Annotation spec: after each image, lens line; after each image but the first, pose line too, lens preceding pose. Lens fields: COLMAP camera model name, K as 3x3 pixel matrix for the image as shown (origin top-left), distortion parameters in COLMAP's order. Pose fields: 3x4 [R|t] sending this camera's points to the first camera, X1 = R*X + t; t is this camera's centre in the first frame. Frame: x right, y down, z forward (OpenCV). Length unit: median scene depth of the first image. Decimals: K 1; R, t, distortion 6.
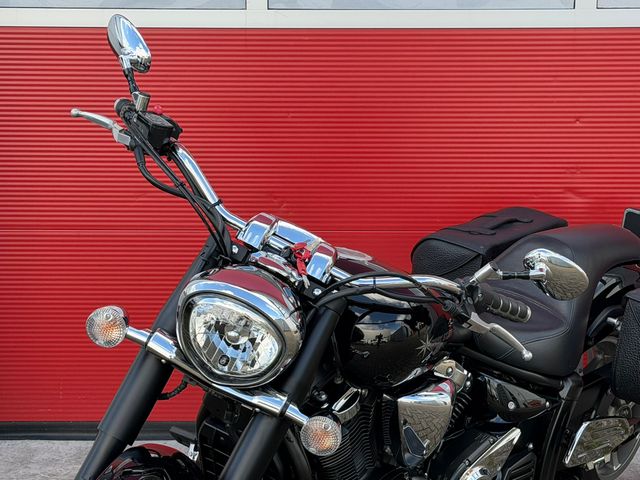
lens RADIAL K [[1409.2, 0, 319.7], [0, 1409.2, 252.5], [0, 0, 1]] dist [0.136820, -0.007245]
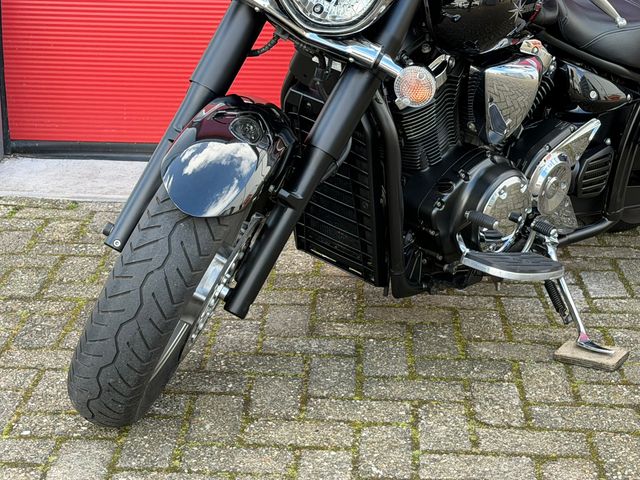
lens RADIAL K [[1409.2, 0, 319.7], [0, 1409.2, 252.5], [0, 0, 1]] dist [0.136820, -0.007245]
pose [[0.999700, 0.018548, -0.016015, -0.043160], [-0.016416, 0.992112, 0.124279, 0.110916], [0.018194, -0.123979, 0.992118, -0.002862]]
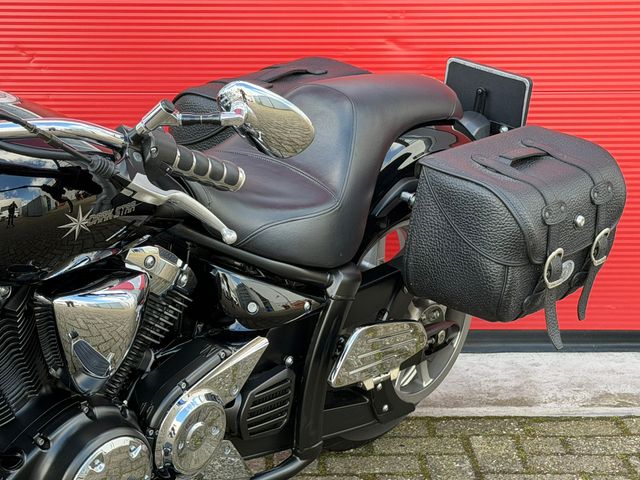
lens RADIAL K [[1409.2, 0, 319.7], [0, 1409.2, 252.5], [0, 0, 1]] dist [0.136820, -0.007245]
pose [[0.999557, -0.006773, 0.028975, 0.170279], [0.004807, 0.997716, 0.067384, 0.033519], [-0.029365, -0.067214, 0.997306, 0.296785]]
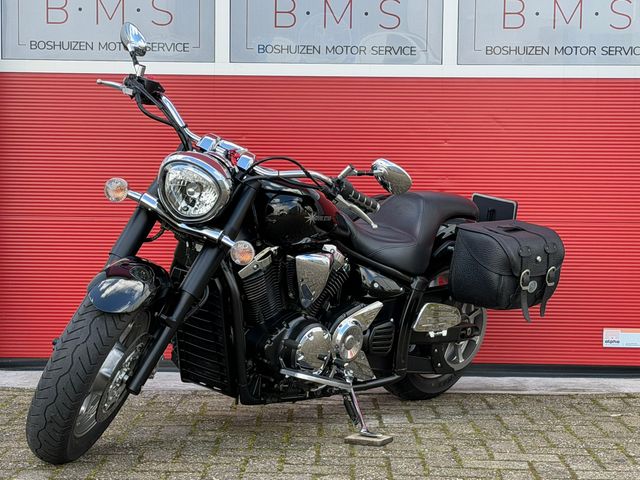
lens RADIAL K [[1409.2, 0, 319.7], [0, 1409.2, 252.5], [0, 0, 1]] dist [0.136820, -0.007245]
pose [[0.999933, 0.011283, 0.002509, 0.079778], [-0.010837, 0.990667, -0.135871, 0.320725], [-0.004018, 0.135834, 0.990723, -0.594999]]
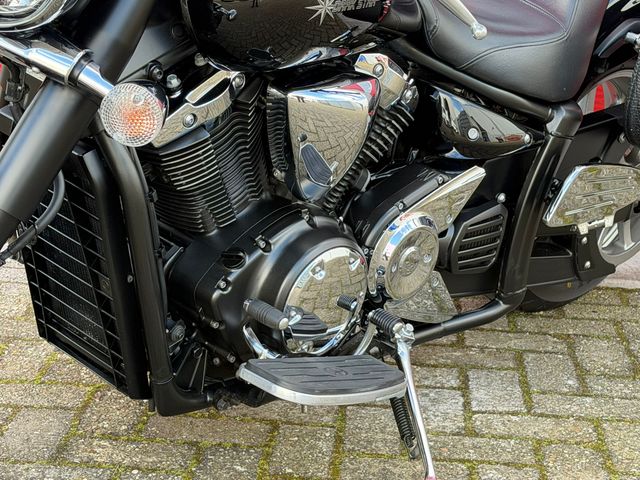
lens RADIAL K [[1409.2, 0, 319.7], [0, 1409.2, 252.5], [0, 0, 1]] dist [0.136820, -0.007245]
pose [[0.997437, 0.053719, -0.047272, 0.108487], [-0.048145, 0.992537, 0.112041, 0.104196], [0.052938, -0.109478, 0.992579, 0.322886]]
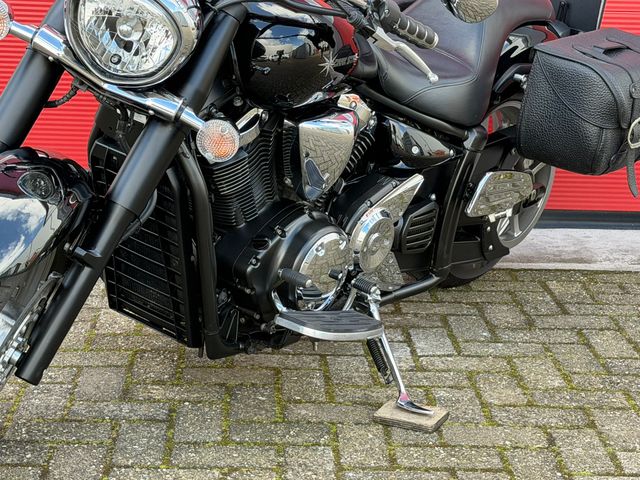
lens RADIAL K [[1406.3, 0, 330.6], [0, 1406.3, 239.2], [0, 0, 1]] dist [0.118451, 0.268039]
pose [[0.997155, 0.016571, 0.073536, 0.007353], [-0.022284, 0.996739, 0.077560, 0.108597], [-0.072011, -0.078978, 0.994272, 0.034791]]
